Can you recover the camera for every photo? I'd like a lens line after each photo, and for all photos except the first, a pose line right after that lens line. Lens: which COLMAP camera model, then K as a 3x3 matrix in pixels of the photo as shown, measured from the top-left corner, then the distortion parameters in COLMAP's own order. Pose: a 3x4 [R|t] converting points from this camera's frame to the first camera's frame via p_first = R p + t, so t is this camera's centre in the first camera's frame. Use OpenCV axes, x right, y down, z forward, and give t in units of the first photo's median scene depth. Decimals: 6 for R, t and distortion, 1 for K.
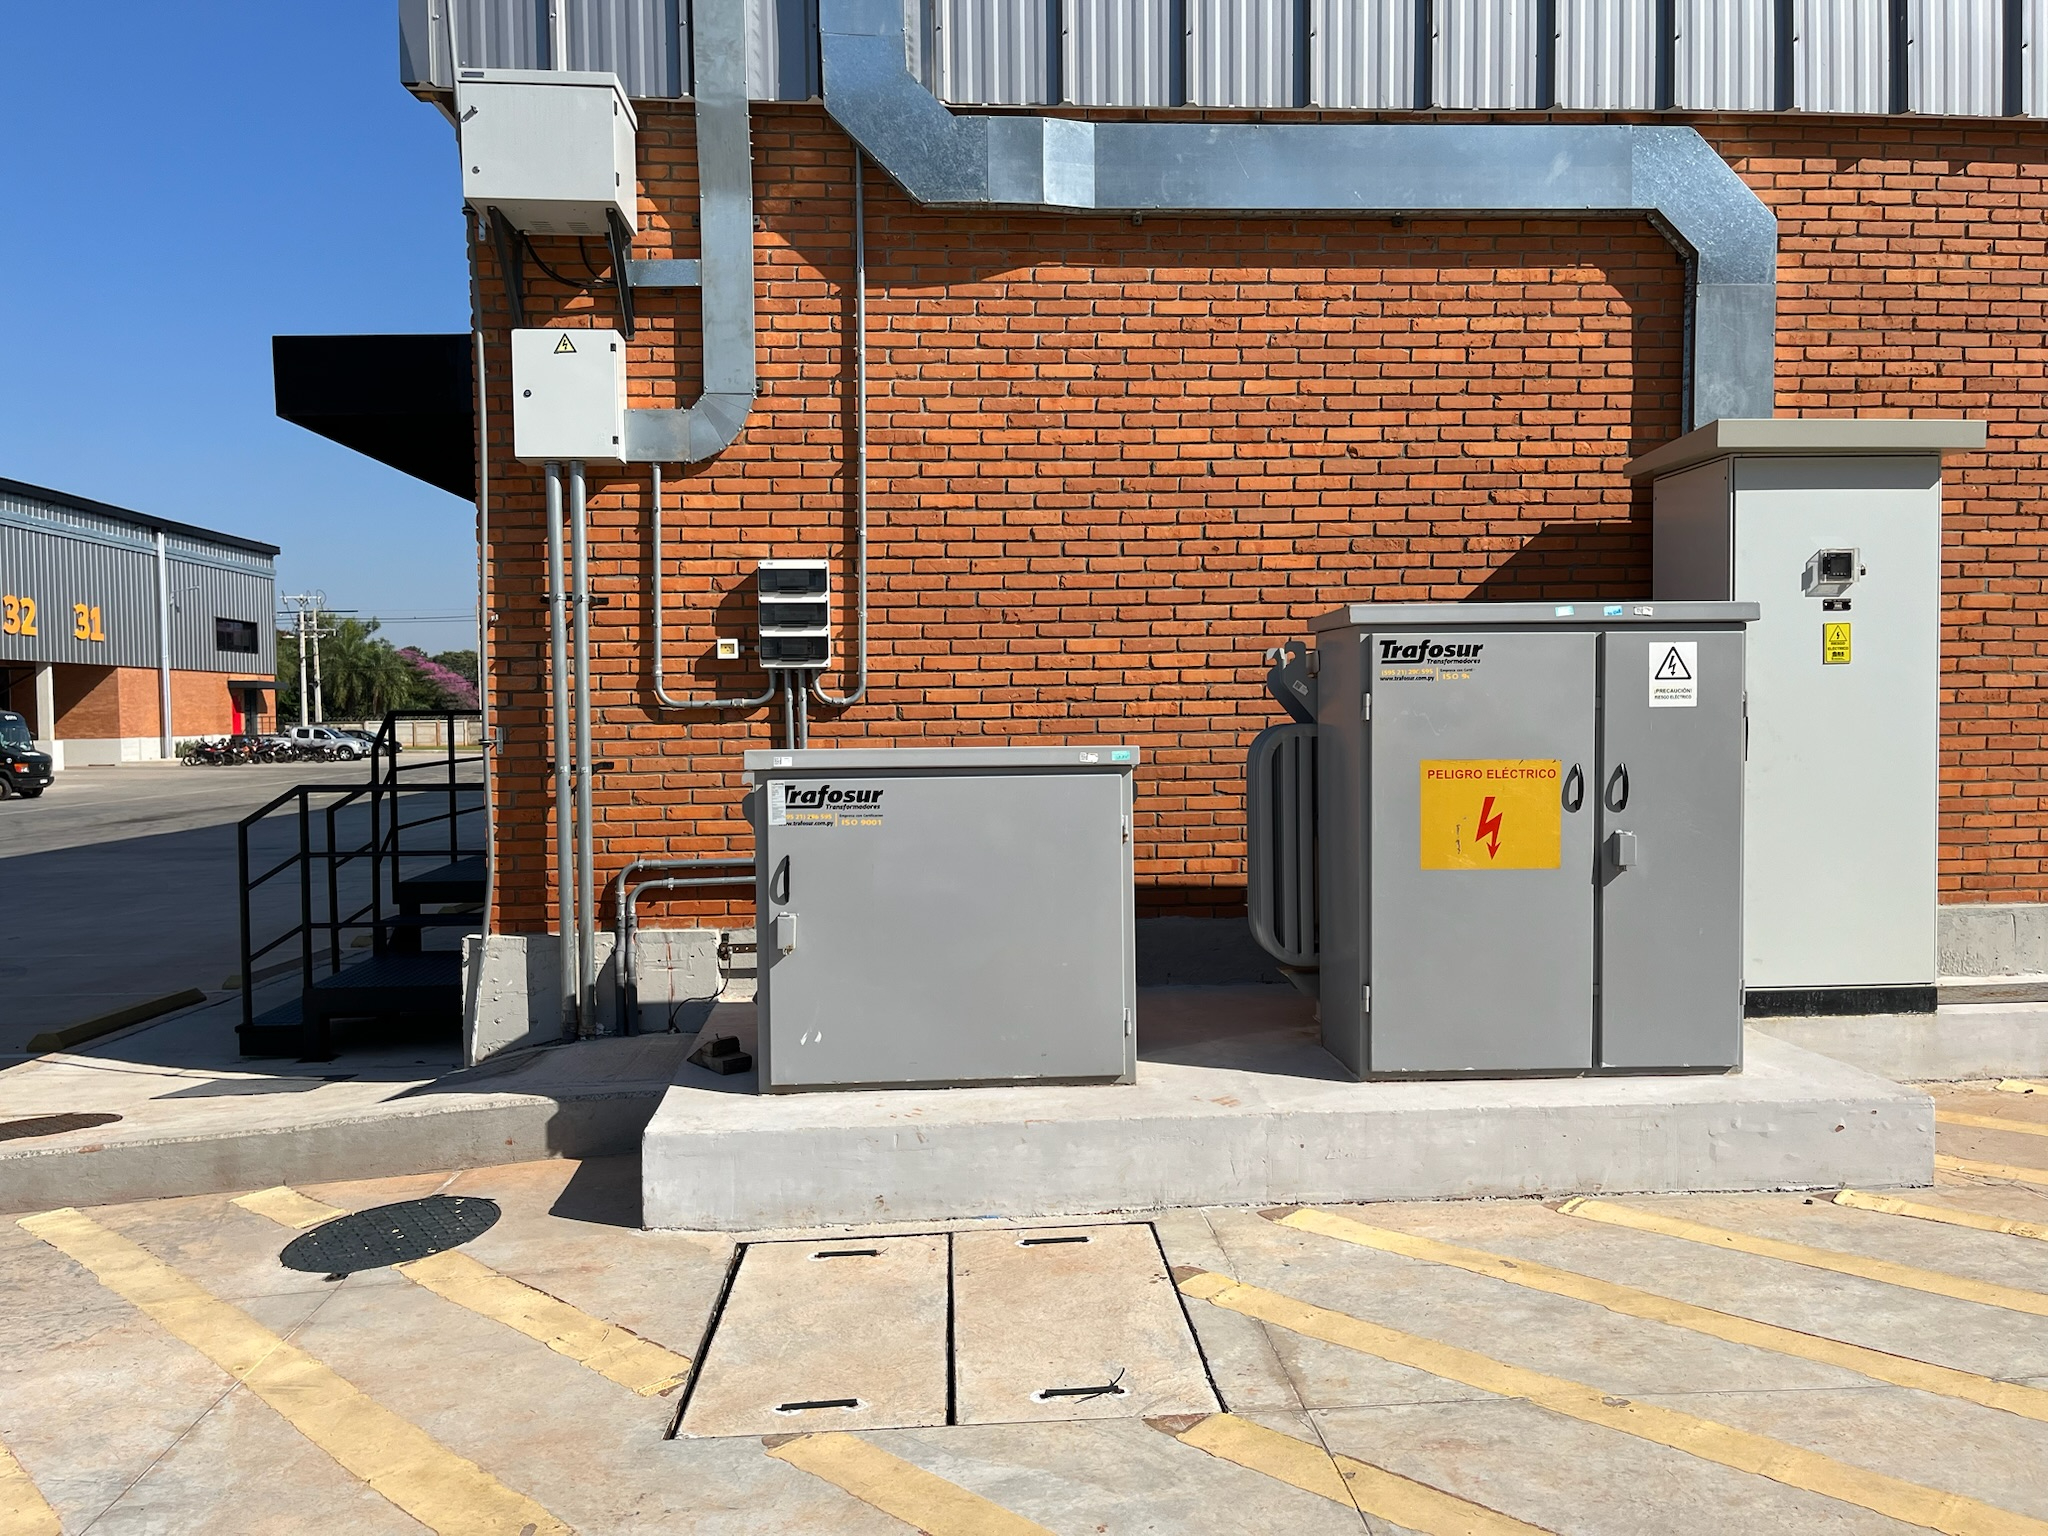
lens RADIAL K [[1561.4, 0, 1021.4], [0, 1561.4, 762.1], [0, 0, 1]] dist [0.061148, -0.079971]
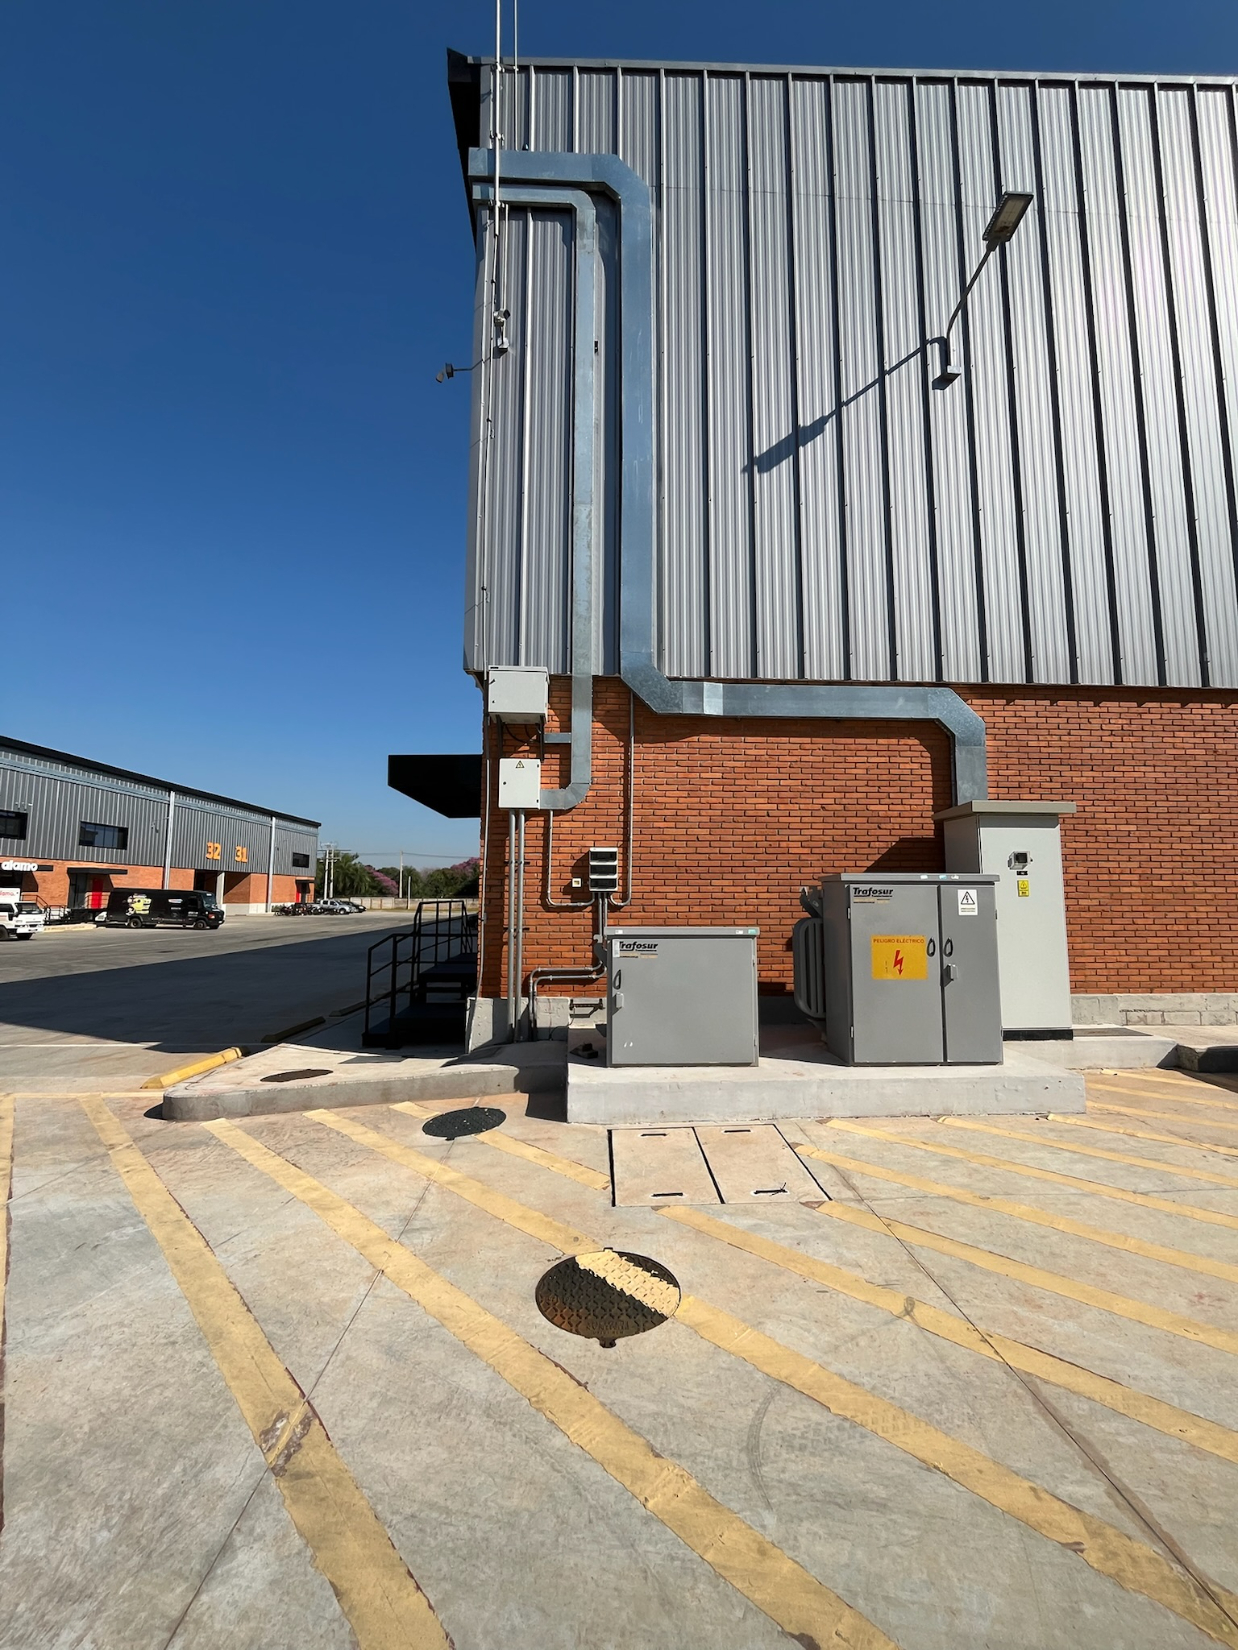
lens RADIAL K [[682.4, 0, 615.5], [0, 682.4, 820.1], [0, 0, 1]] dist [-0.005805, -0.000106]
pose [[0.999799, 0.012637, -0.015564, -0.124353], [-0.014720, 0.989761, -0.141975, -0.019591], [0.013611, 0.142176, 0.989748, -0.106369]]
